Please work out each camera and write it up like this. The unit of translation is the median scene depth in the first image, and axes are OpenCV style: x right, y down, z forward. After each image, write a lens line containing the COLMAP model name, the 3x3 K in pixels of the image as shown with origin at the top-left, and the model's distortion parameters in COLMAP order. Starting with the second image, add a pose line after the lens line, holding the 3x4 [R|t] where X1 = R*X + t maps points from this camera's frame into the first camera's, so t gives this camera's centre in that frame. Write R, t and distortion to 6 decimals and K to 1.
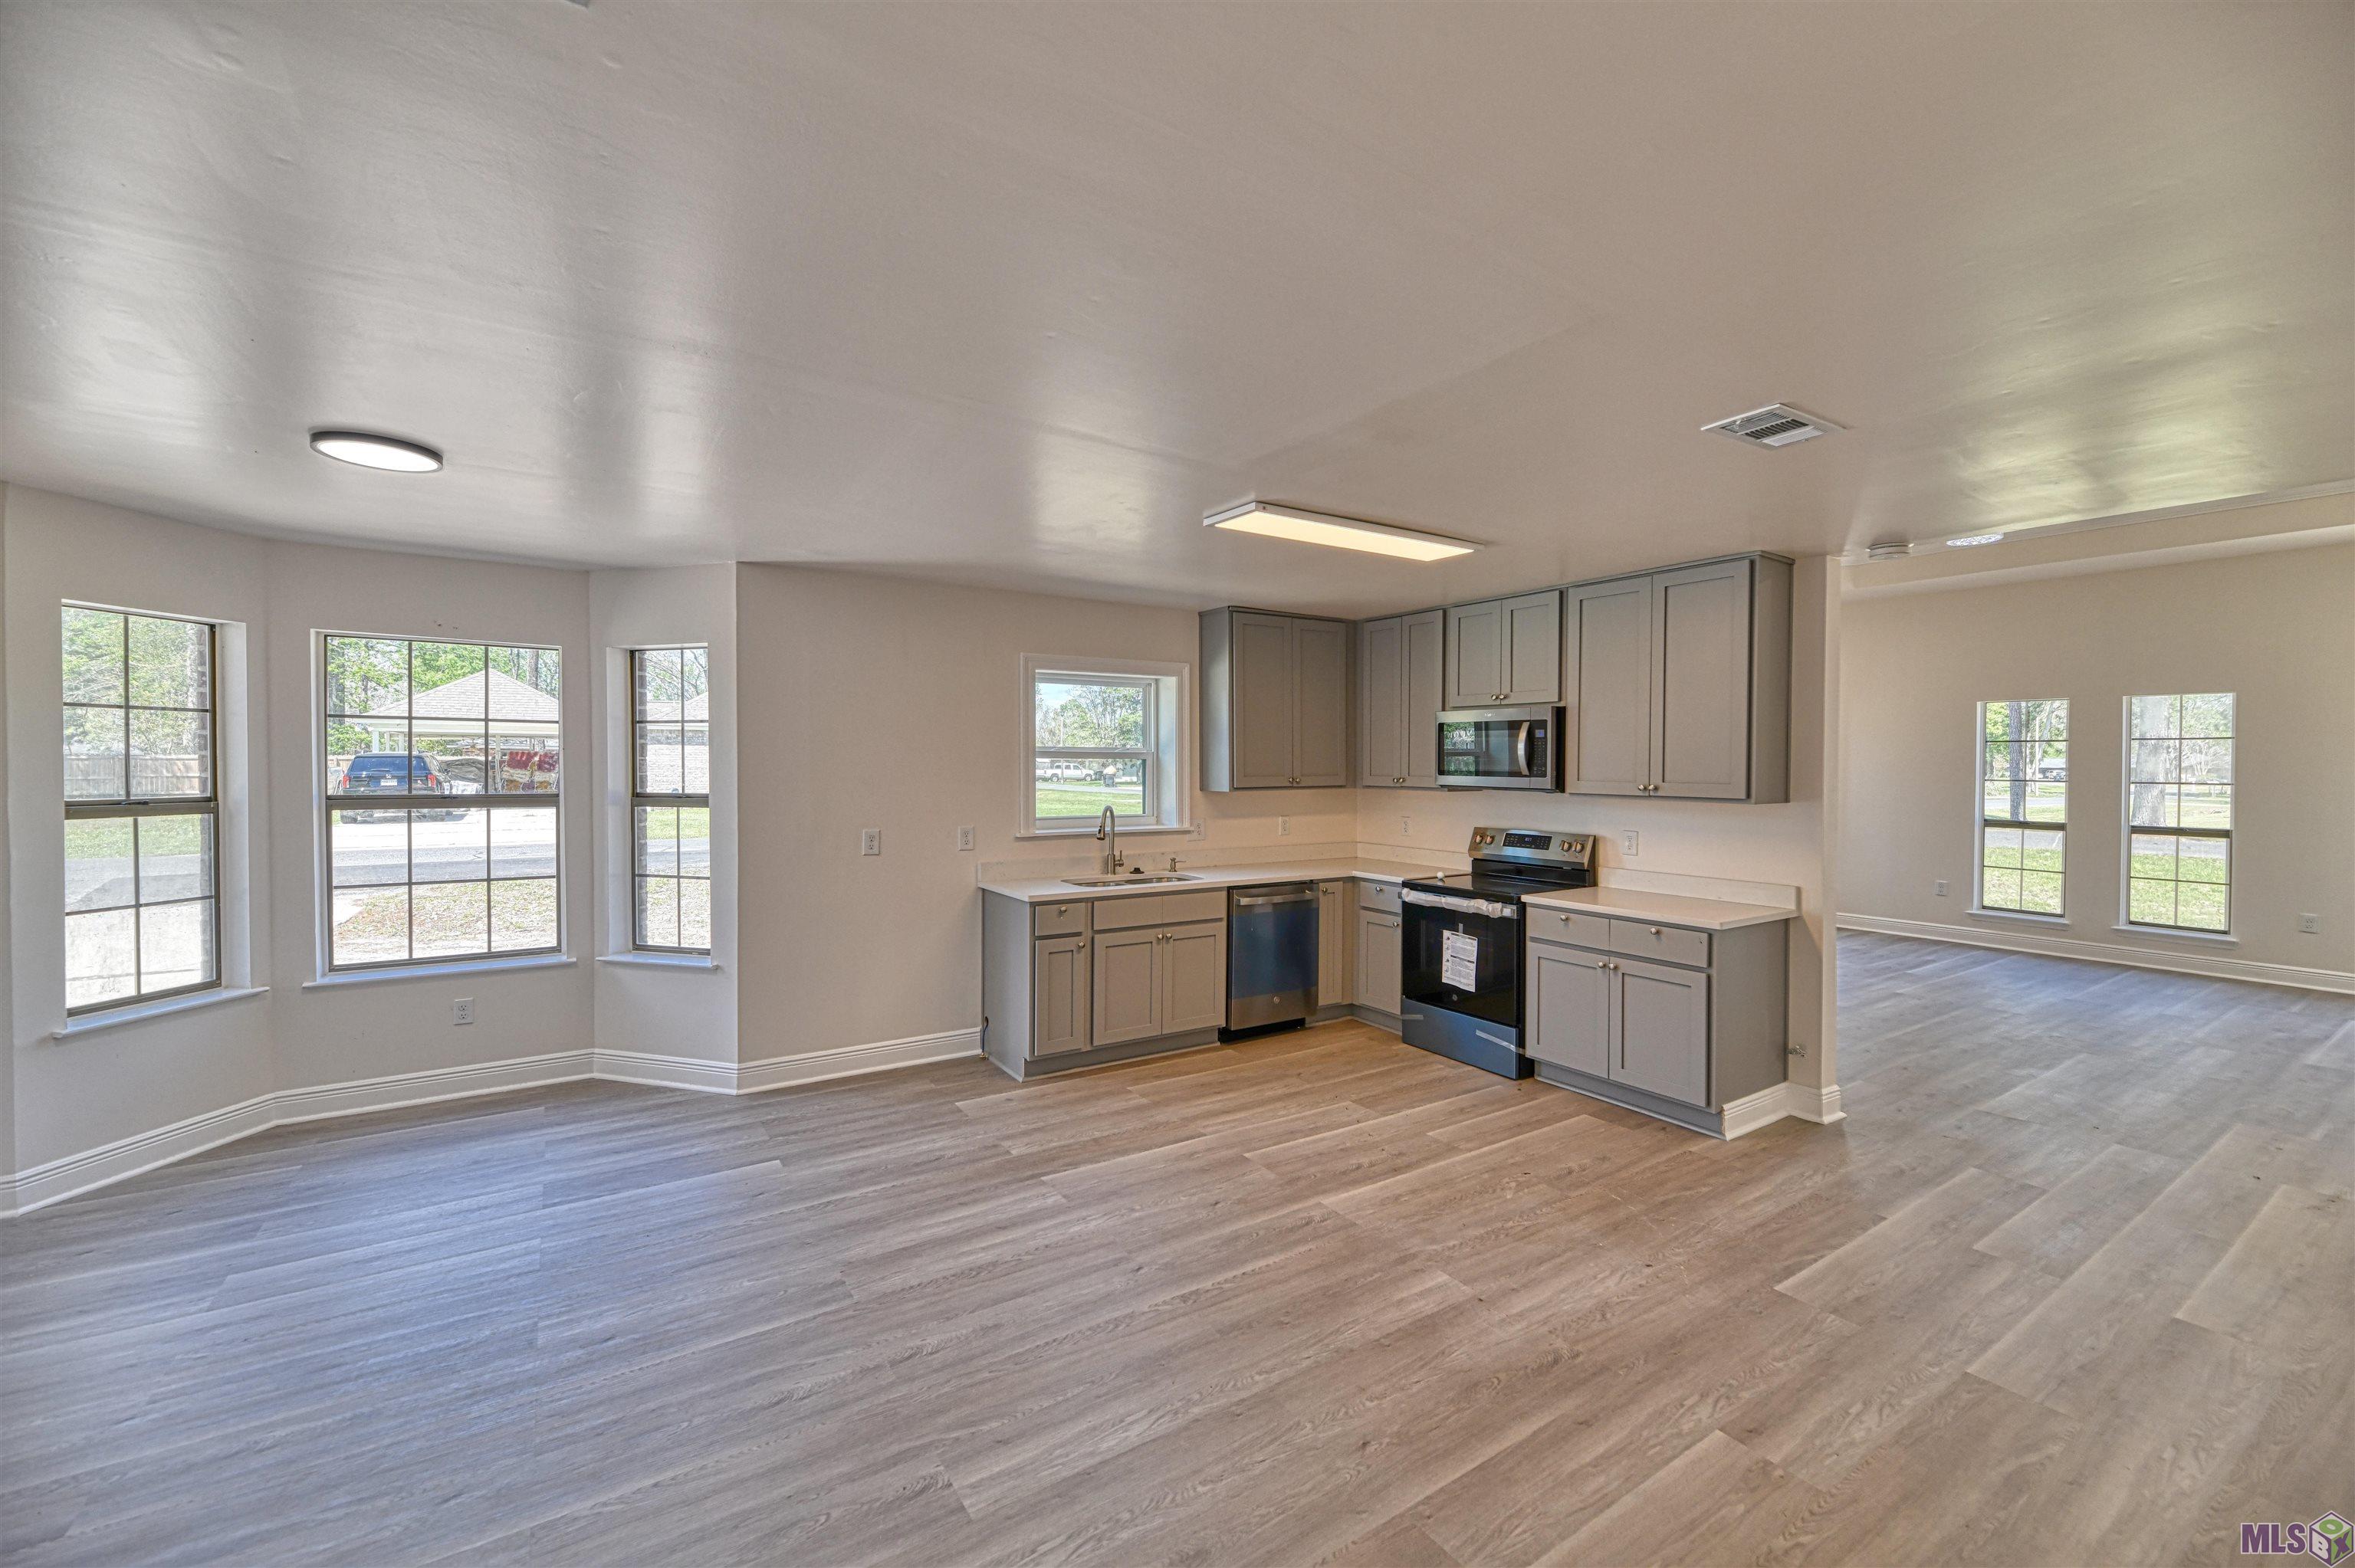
lens RADIAL K [[951.8, 0, 1188.5], [0, 951.8, 780.5], [0, 0, 1]] dist [0.005093, -0.005060]
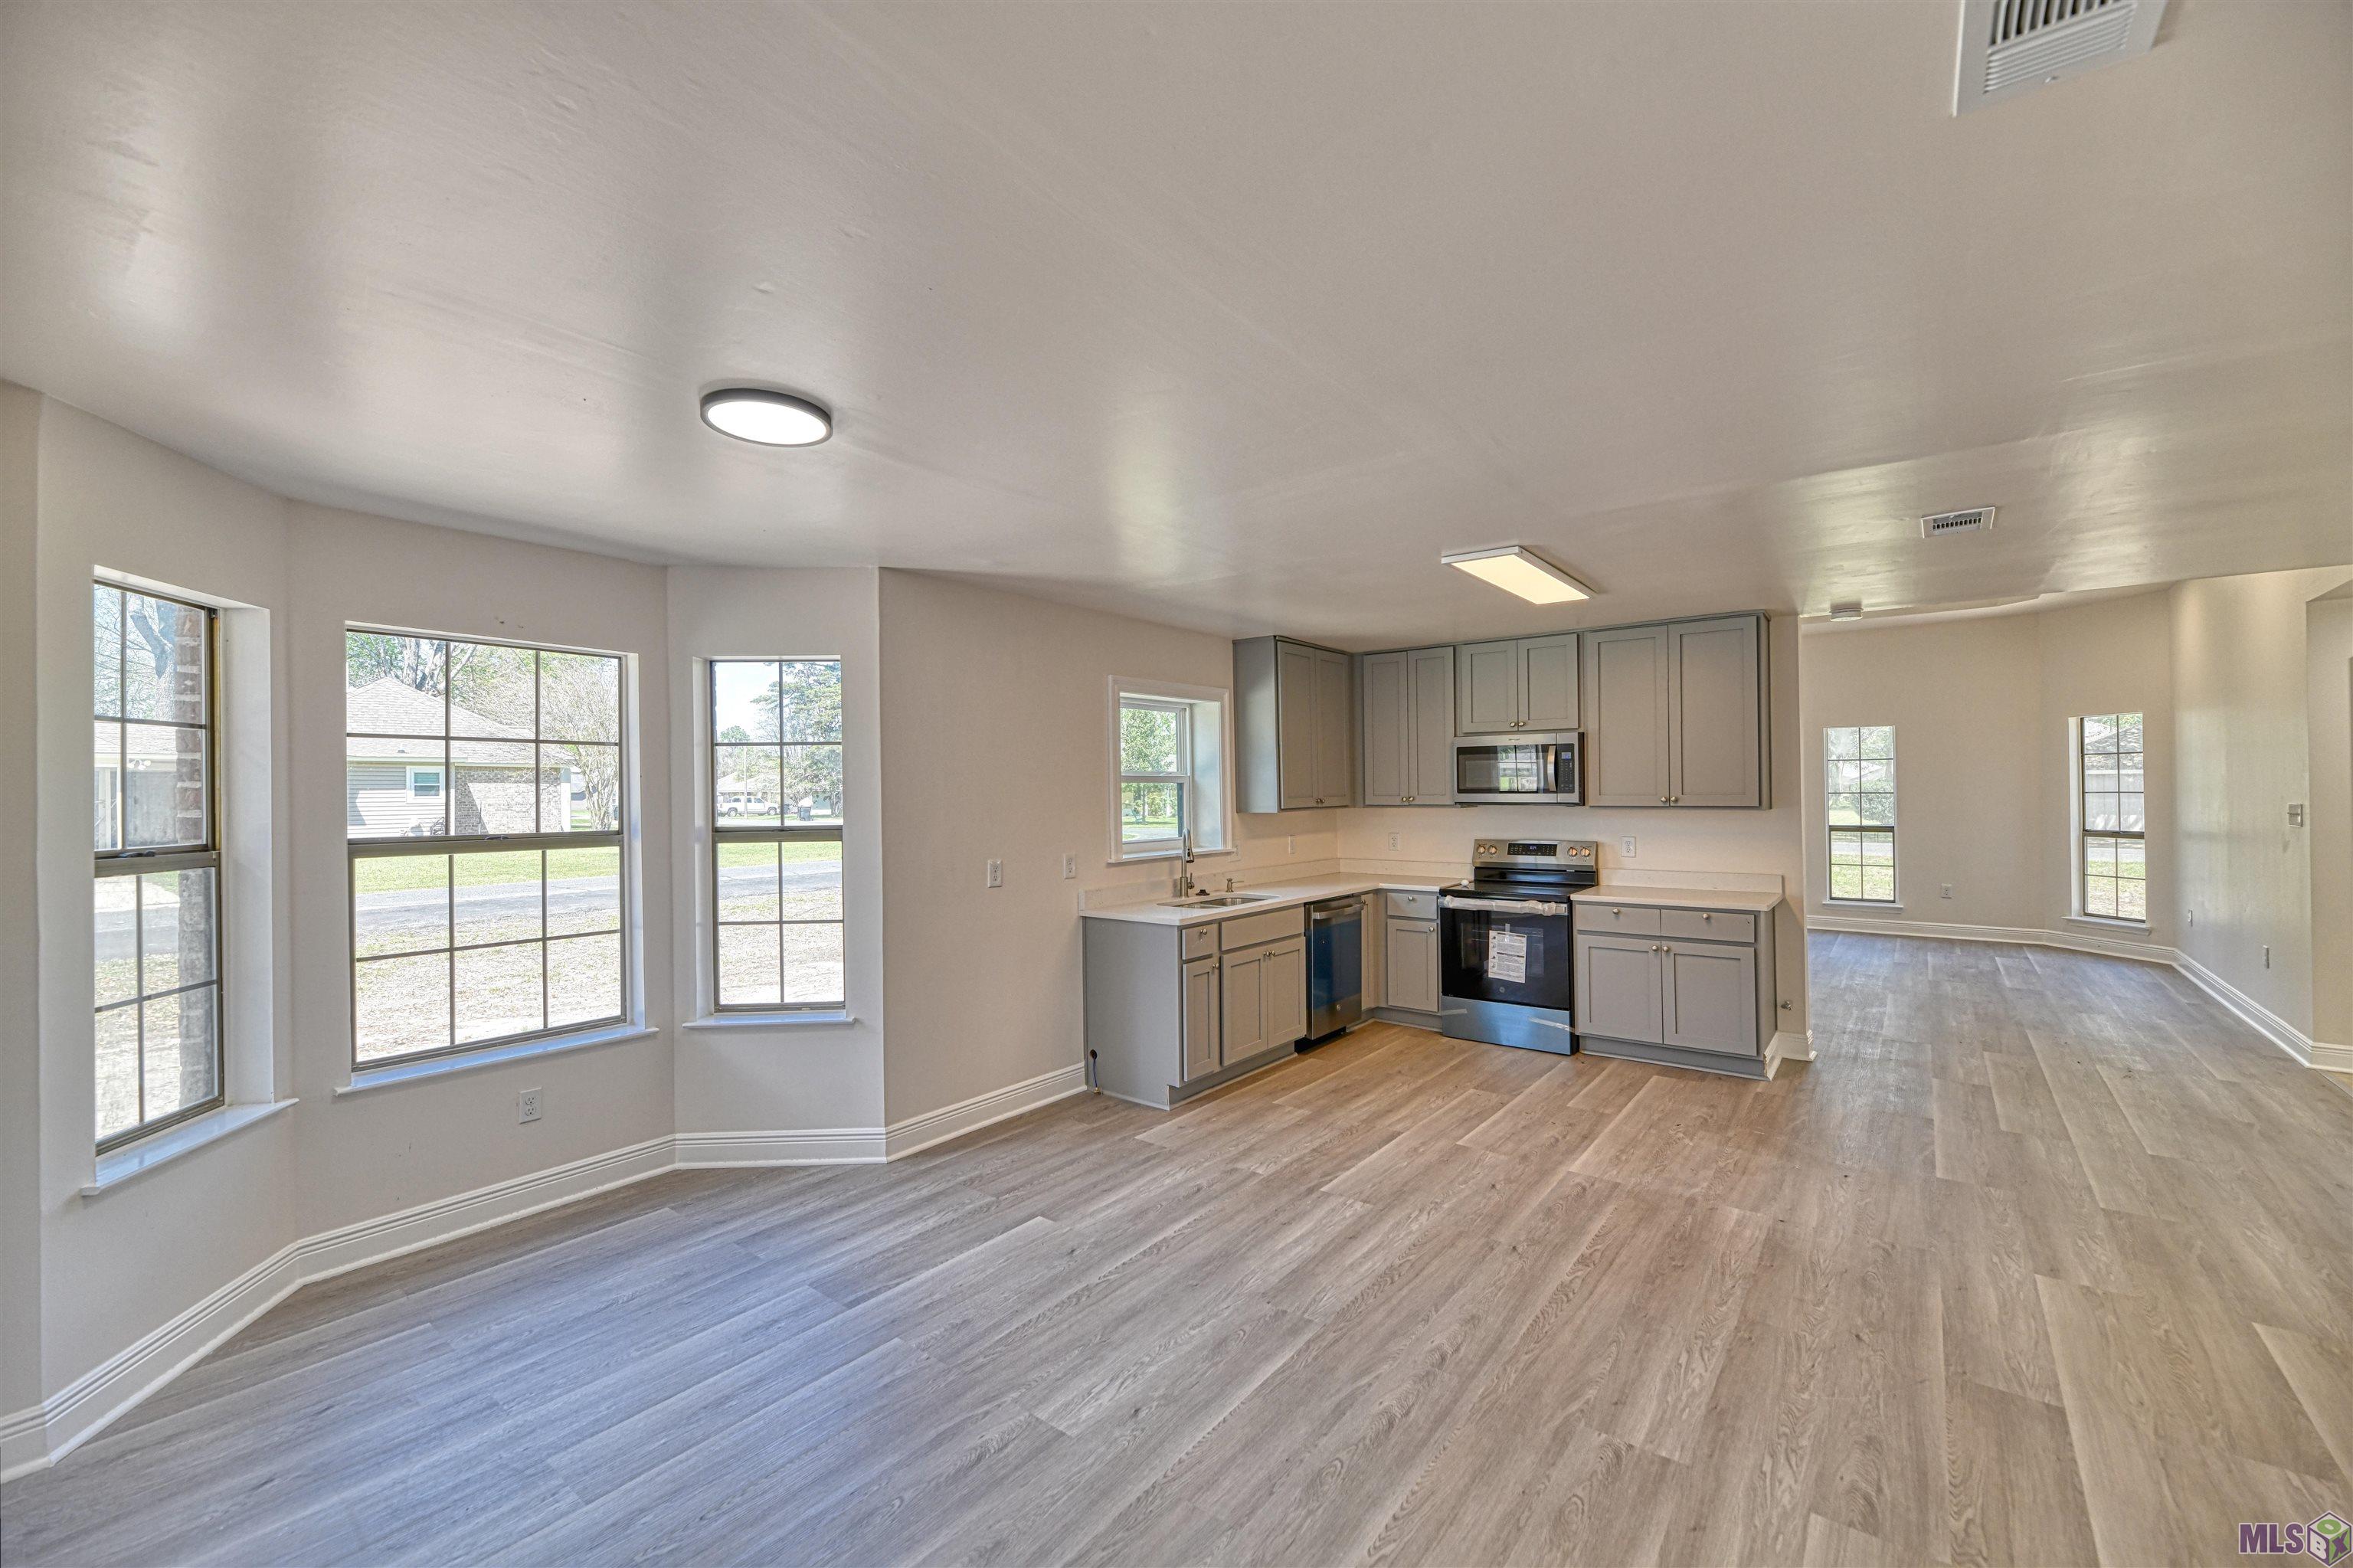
lens RADIAL K [[951.2, 0, 1187.5], [0, 951.2, 780.5], [0, 0, 1]] dist [0.005093, -0.005060]
pose [[0.944795, -0.011051, 0.327475, -0.469817], [0.021001, 0.999418, -0.026864, 0.003162], [-0.326988, 0.032259, 0.944478, 0.054192]]
